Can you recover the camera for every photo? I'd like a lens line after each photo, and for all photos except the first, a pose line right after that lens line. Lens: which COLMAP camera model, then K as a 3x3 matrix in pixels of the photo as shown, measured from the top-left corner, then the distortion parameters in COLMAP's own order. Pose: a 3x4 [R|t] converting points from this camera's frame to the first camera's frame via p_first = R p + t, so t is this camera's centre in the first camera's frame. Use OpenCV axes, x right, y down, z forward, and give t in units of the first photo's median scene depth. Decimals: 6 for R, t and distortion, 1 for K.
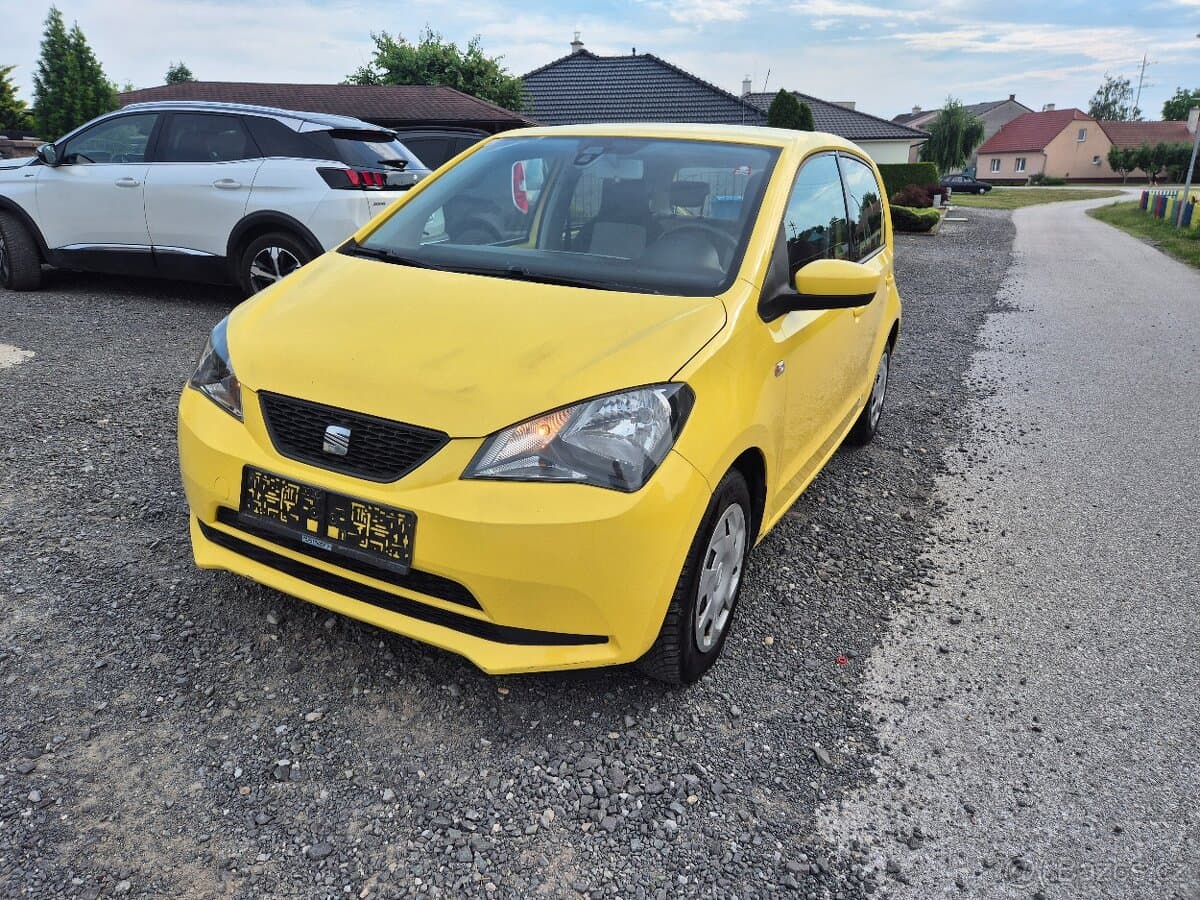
lens RADIAL K [[803.6, 0, 592.5], [0, 803.6, 444.2], [0, 0, 1]] dist [0.063512, -0.051247]
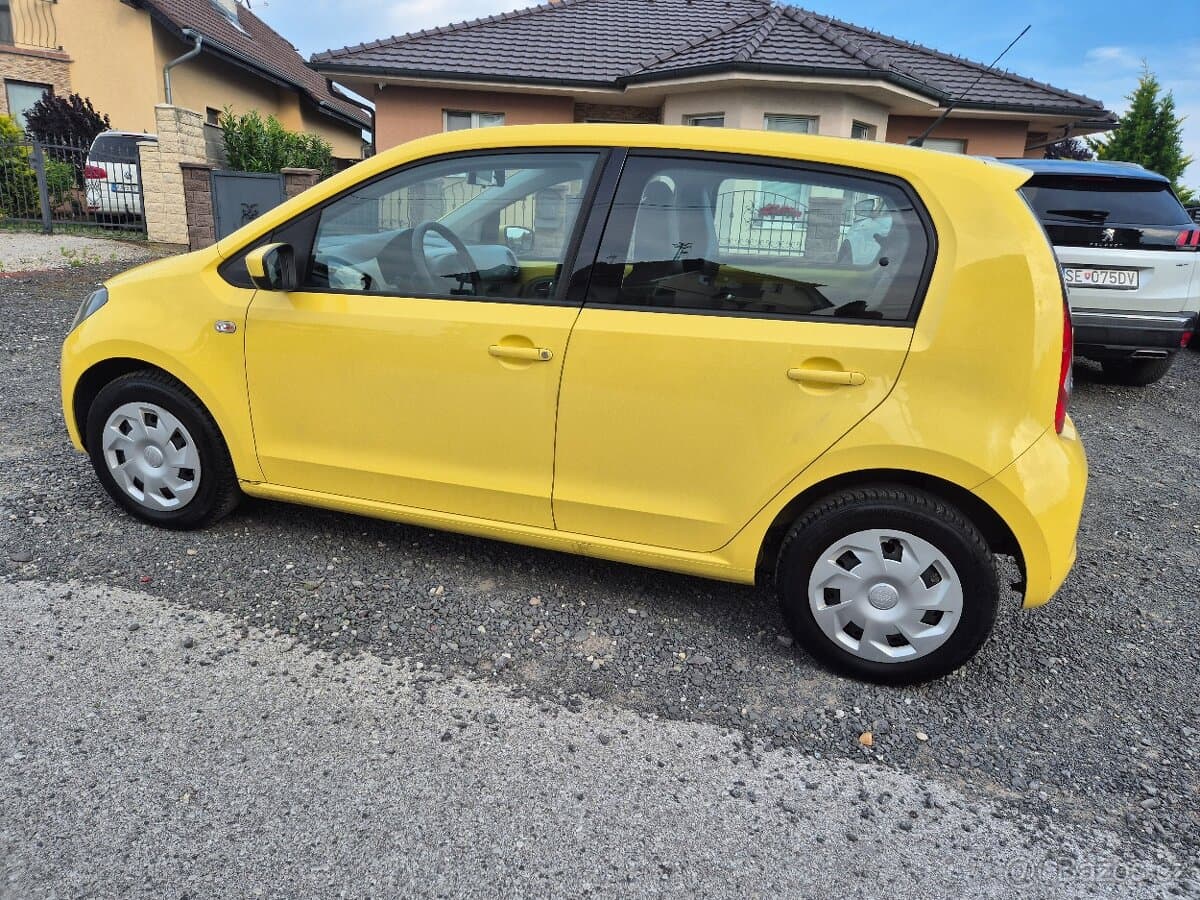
lens RADIAL K [[803.6, 0, 606.3], [0, 803.6, 448.3], [0, 0, 1]] dist [0.063512, -0.051247]
pose [[0.199907, 0.279828, -0.939007, 0.486911], [-0.363396, 0.911176, 0.194170, -0.118315], [0.909934, 0.302416, 0.283839, 0.404258]]
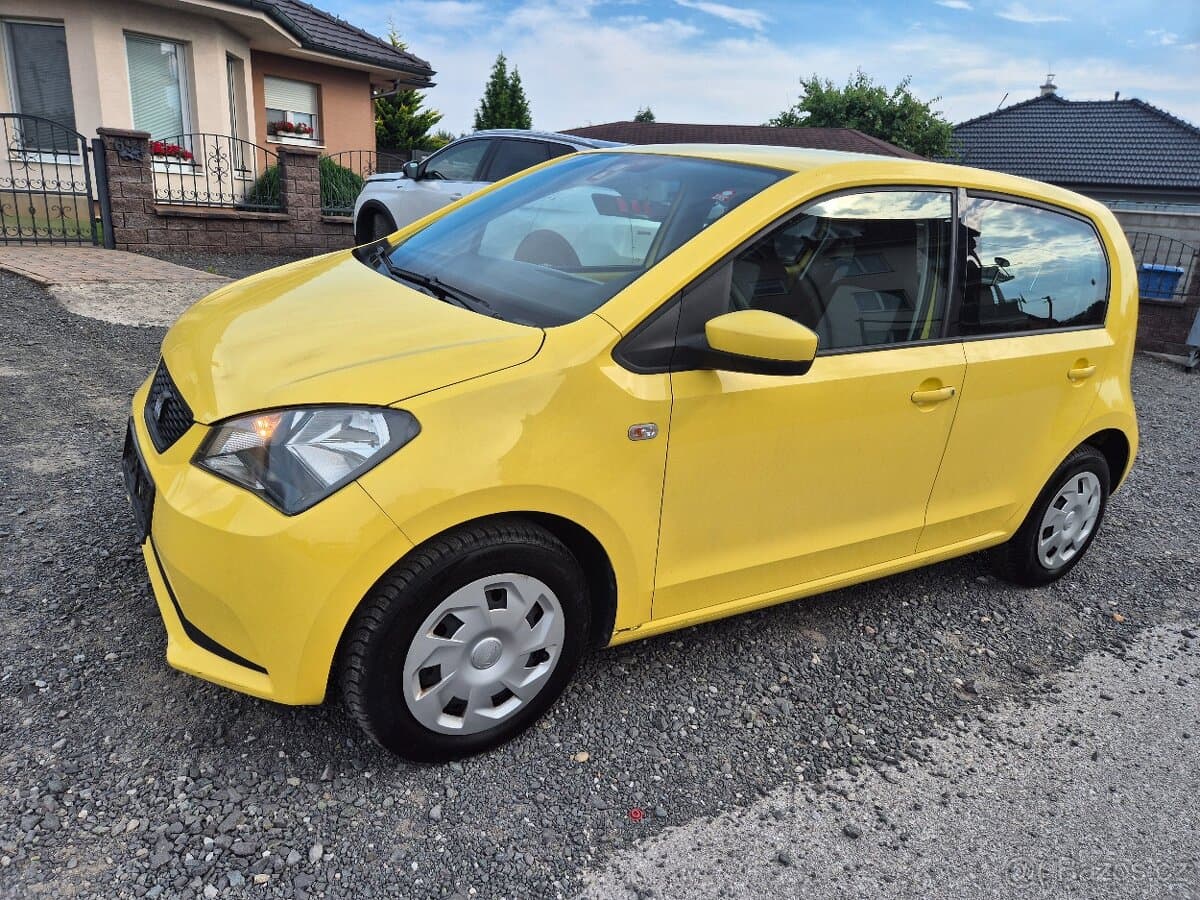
lens RADIAL K [[803.6, 0, 589.9], [0, 803.6, 457.1], [0, 0, 1]] dist [0.063512, -0.051247]
pose [[0.868186, 0.208767, -0.450188, 0.183843], [-0.224338, 0.974322, 0.019190, -0.024152], [0.442634, 0.084334, 0.892728, 0.085937]]
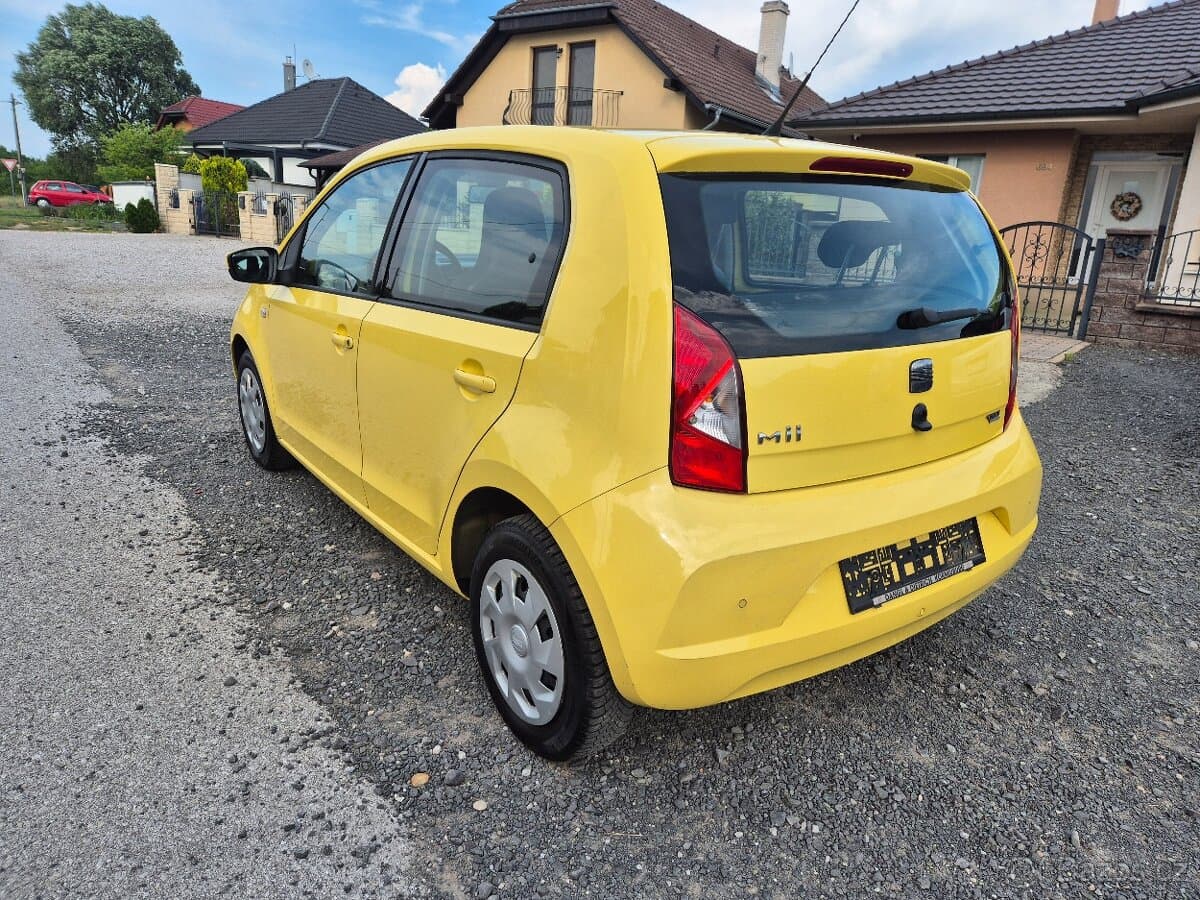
lens RADIAL K [[803.6, 0, 607.9], [0, 803.6, 459.7], [0, 0, 1]] dist [0.063512, -0.051247]
pose [[-0.432341, 0.211286, -0.876607, 0.440364], [-0.343524, 0.860253, 0.376770, -0.213278], [0.833710, 0.464028, -0.299341, 0.698400]]
